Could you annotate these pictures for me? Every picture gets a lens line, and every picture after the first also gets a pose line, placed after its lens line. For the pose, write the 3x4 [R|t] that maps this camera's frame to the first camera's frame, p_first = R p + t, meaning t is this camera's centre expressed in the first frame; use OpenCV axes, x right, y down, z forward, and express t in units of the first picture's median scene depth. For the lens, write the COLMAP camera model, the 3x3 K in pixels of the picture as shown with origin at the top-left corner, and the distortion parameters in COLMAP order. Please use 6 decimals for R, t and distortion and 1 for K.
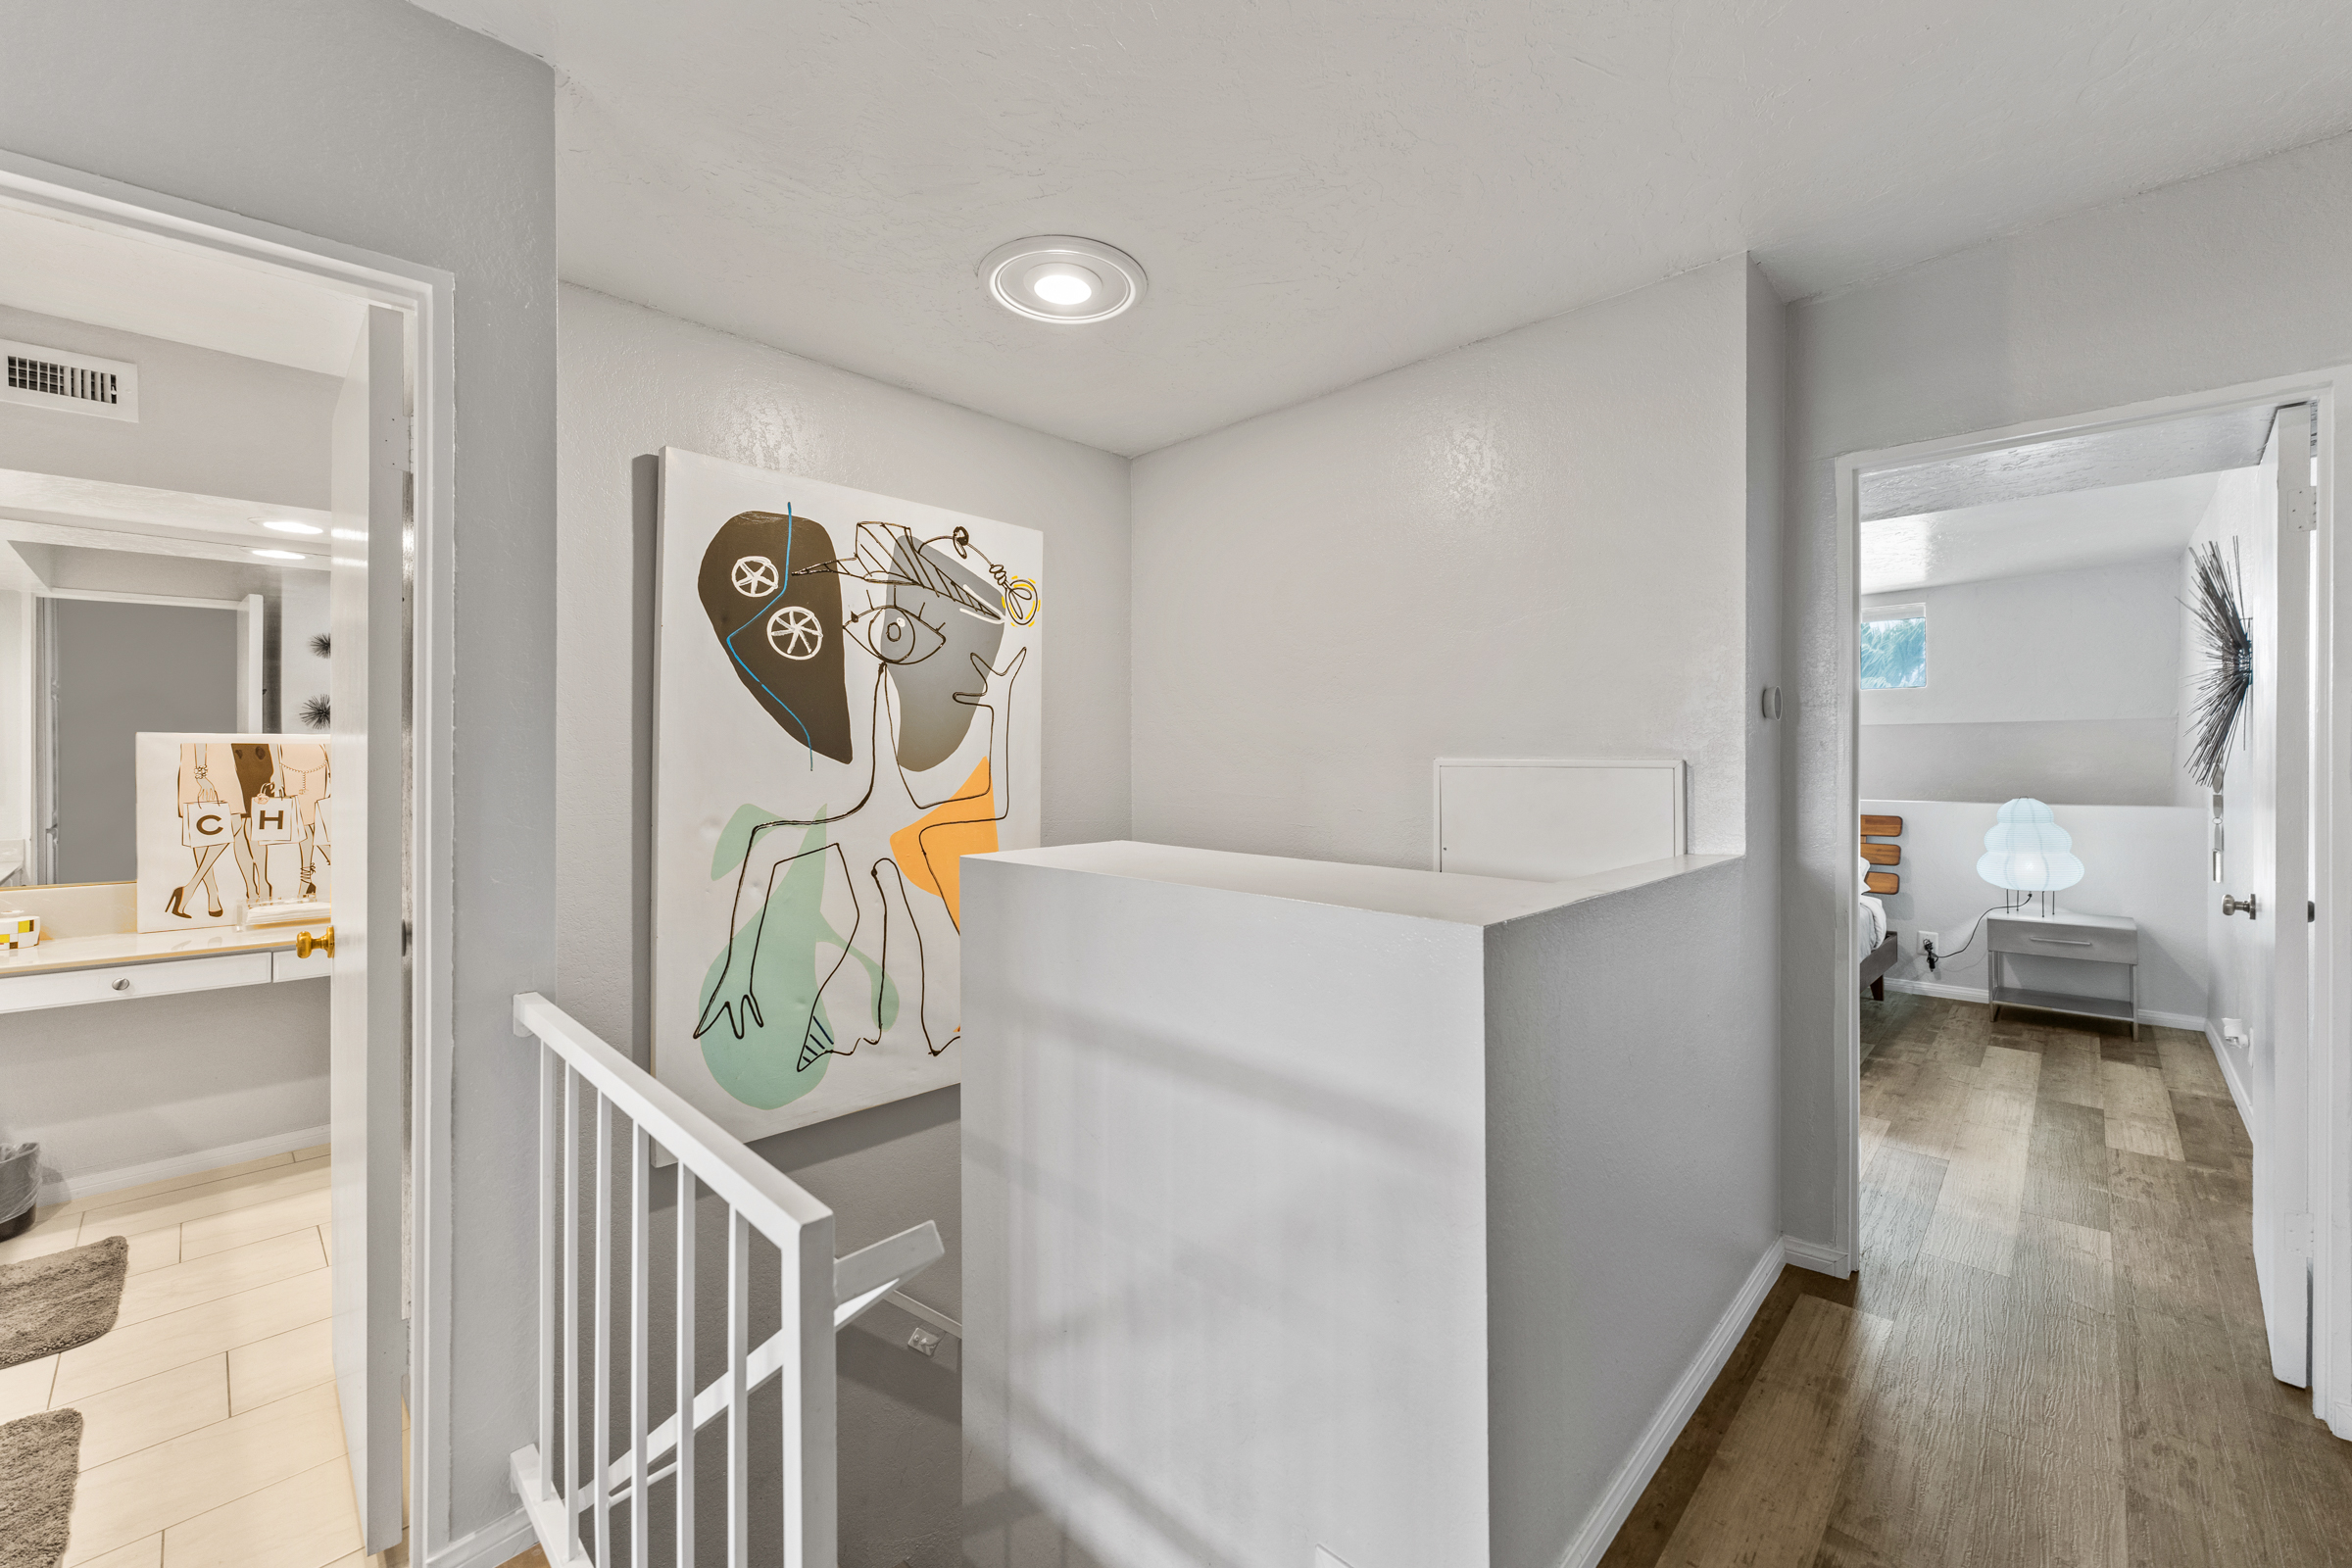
lens RADIAL K [[944.6, 0, 1169.7], [0, 944.6, 754.6], [0, 0, 1]] dist [0.001581, 0.000221]
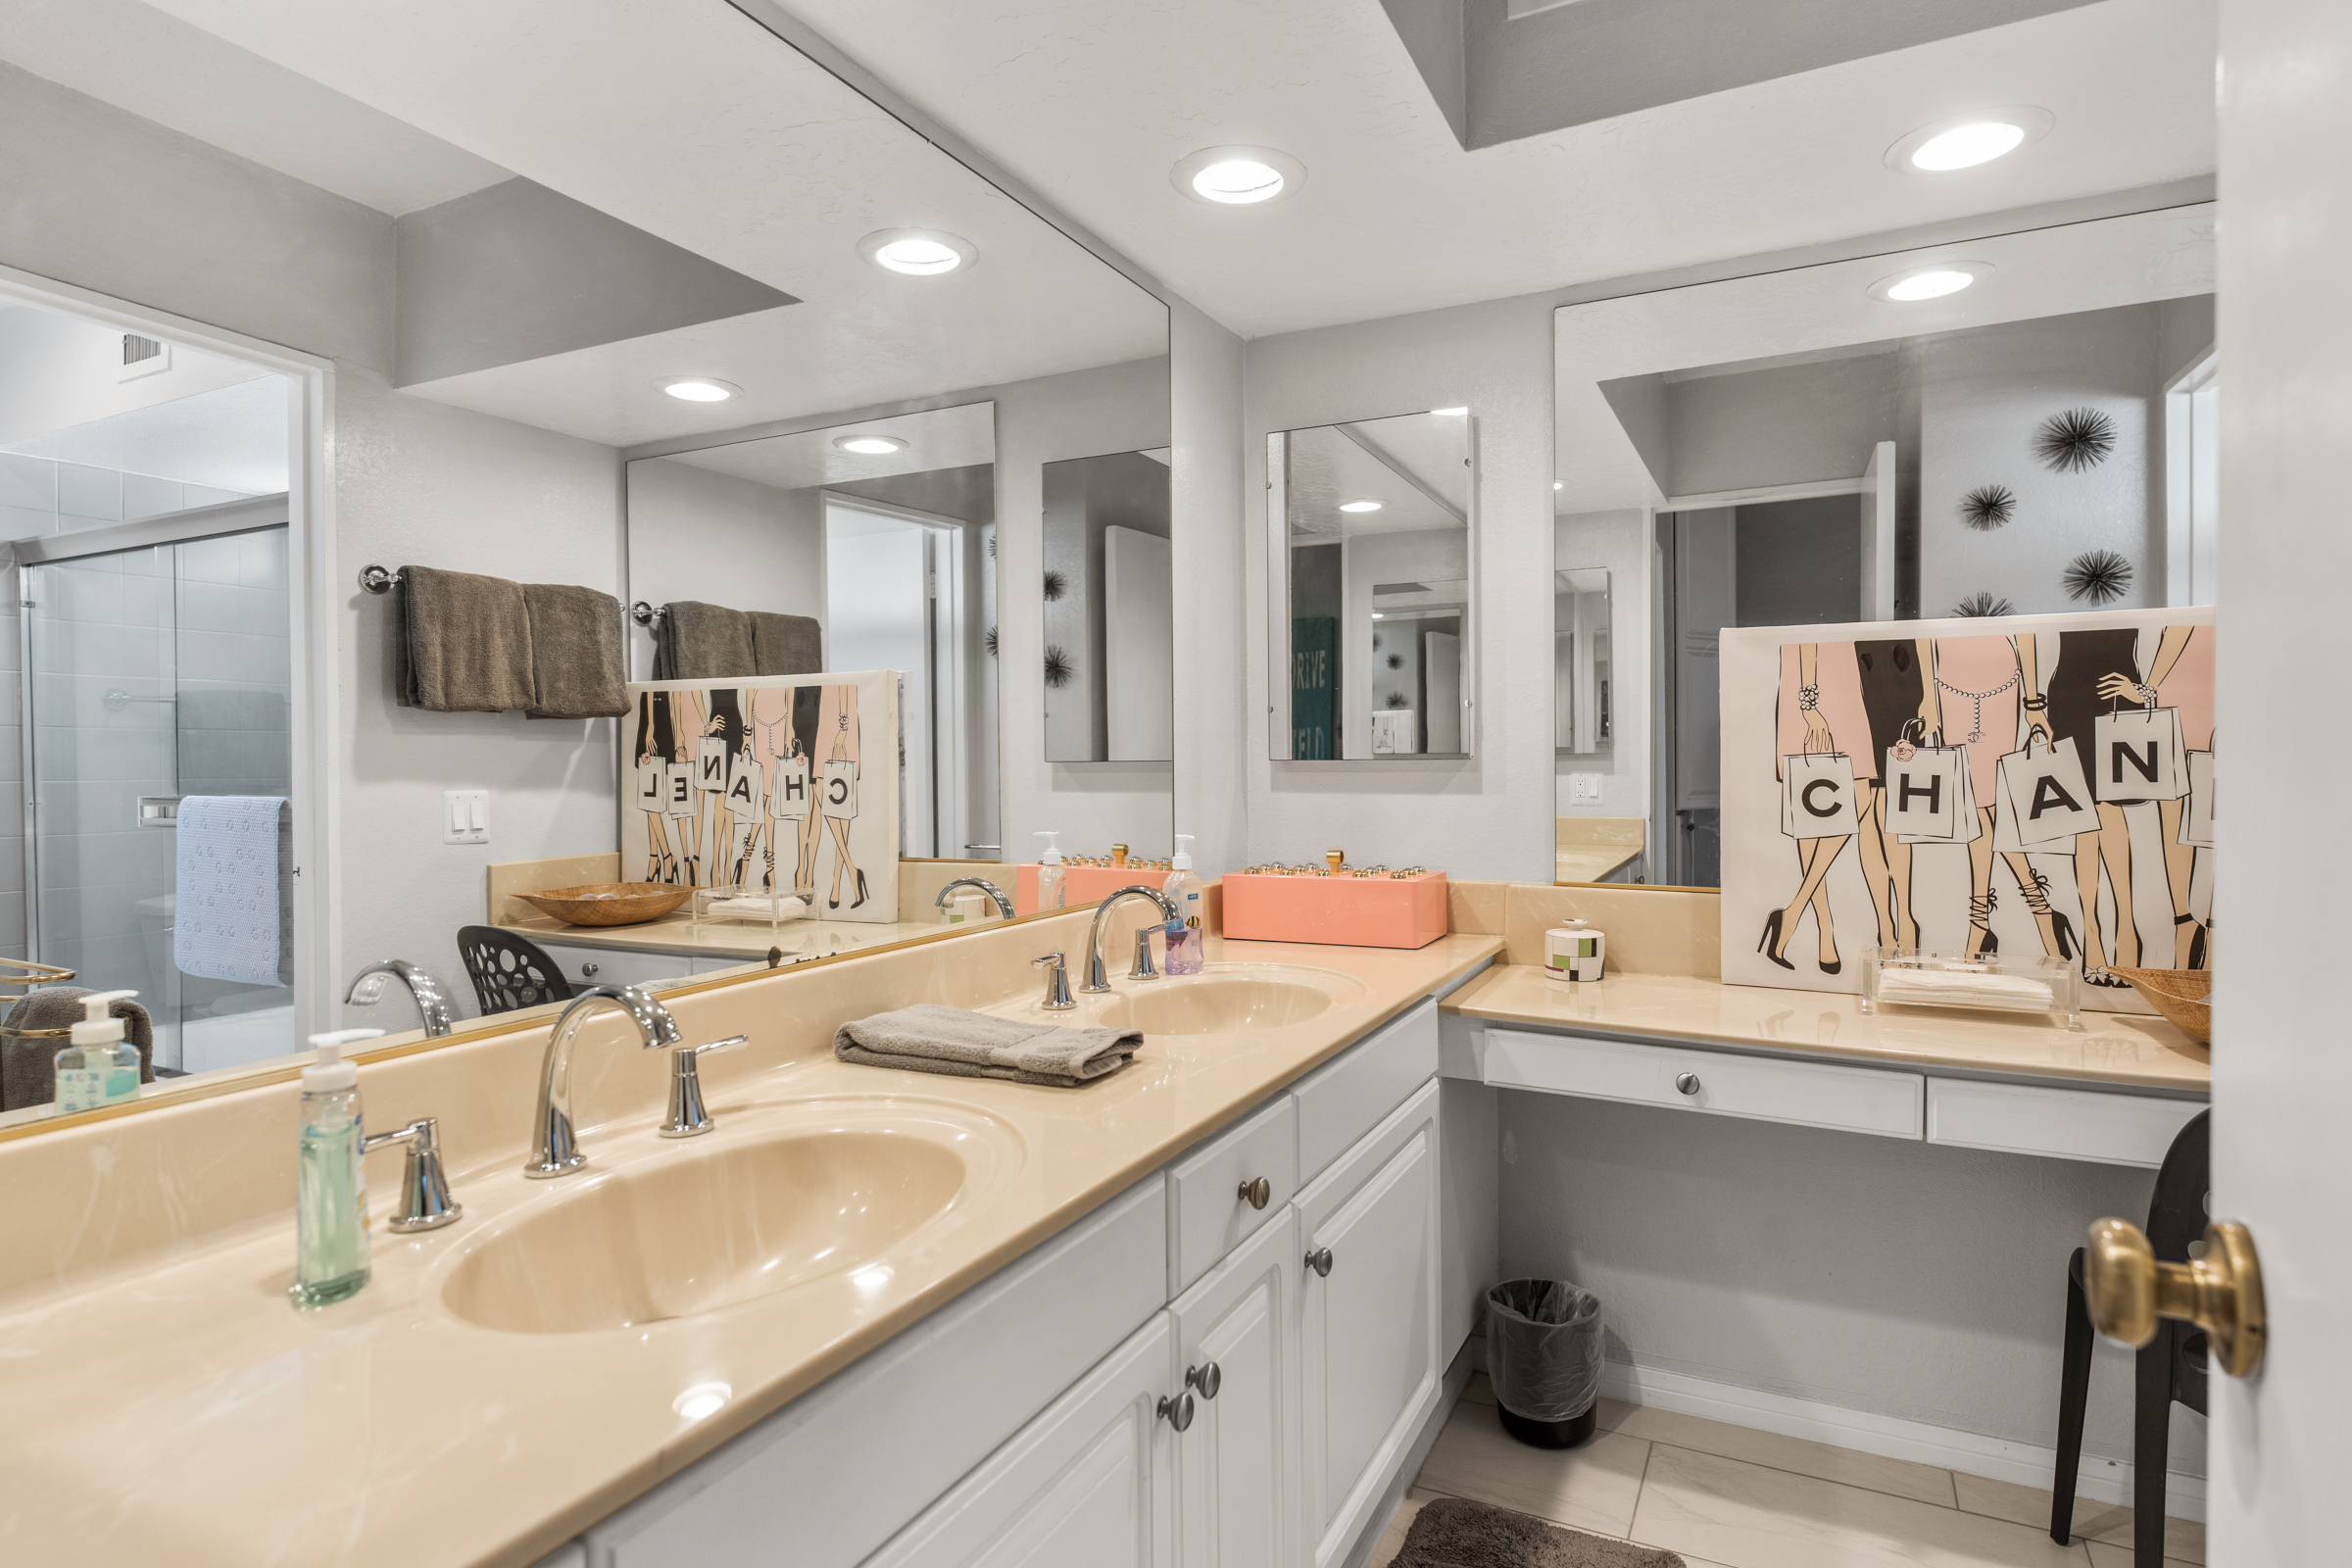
lens RADIAL K [[1247.6, 0, 1180.9], [0, 1247.6, 775.9], [0, 0, 1]] dist [-0.000601, -0.000932]
pose [[0.291144, 0.013181, -0.956588, -0.447790], [0.005217, 0.999868, 0.015365, 0.048855], [0.956665, -0.009464, 0.291037, 0.450483]]
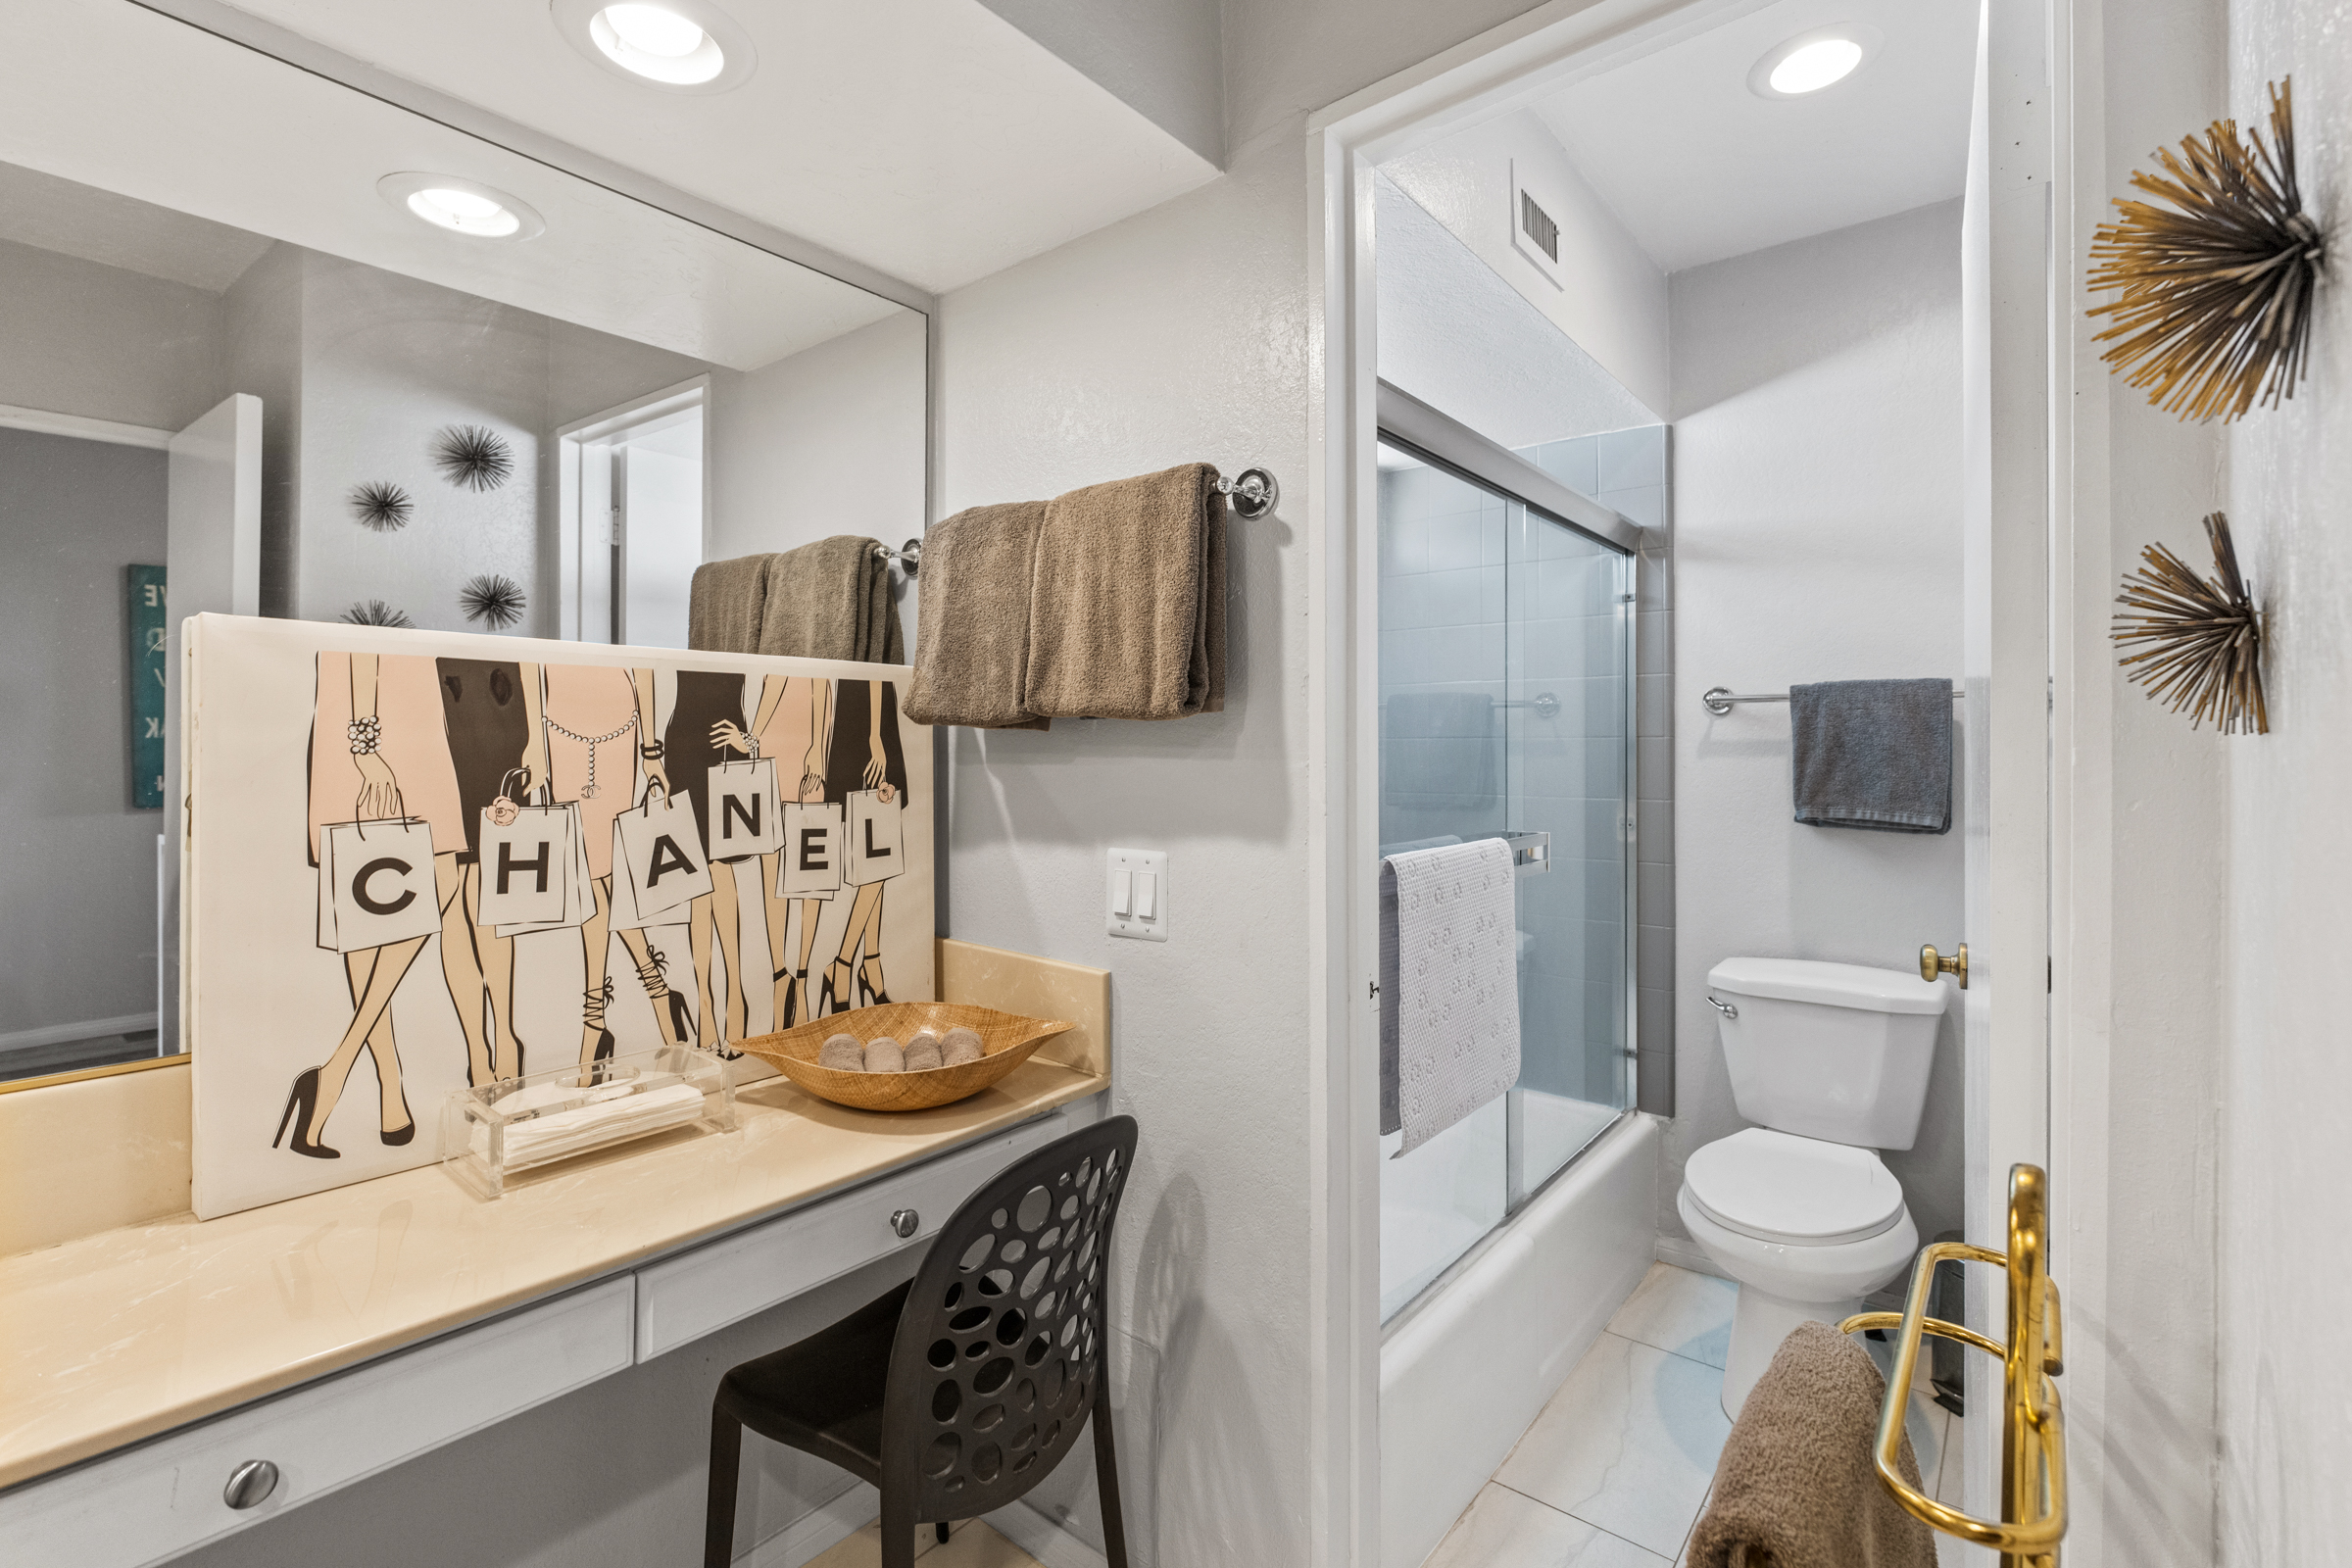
lens RADIAL K [[1060.5, 0, 1173.8], [0, 1060.5, 742.4], [0, 0, 1]] dist [-0.004578, -0.000712]
pose [[0.996772, 0.003645, 0.080206, -0.743045], [-0.003159, 0.999976, -0.006190, 0.021979], [-0.080226, 0.005917, 0.996759, 0.575666]]
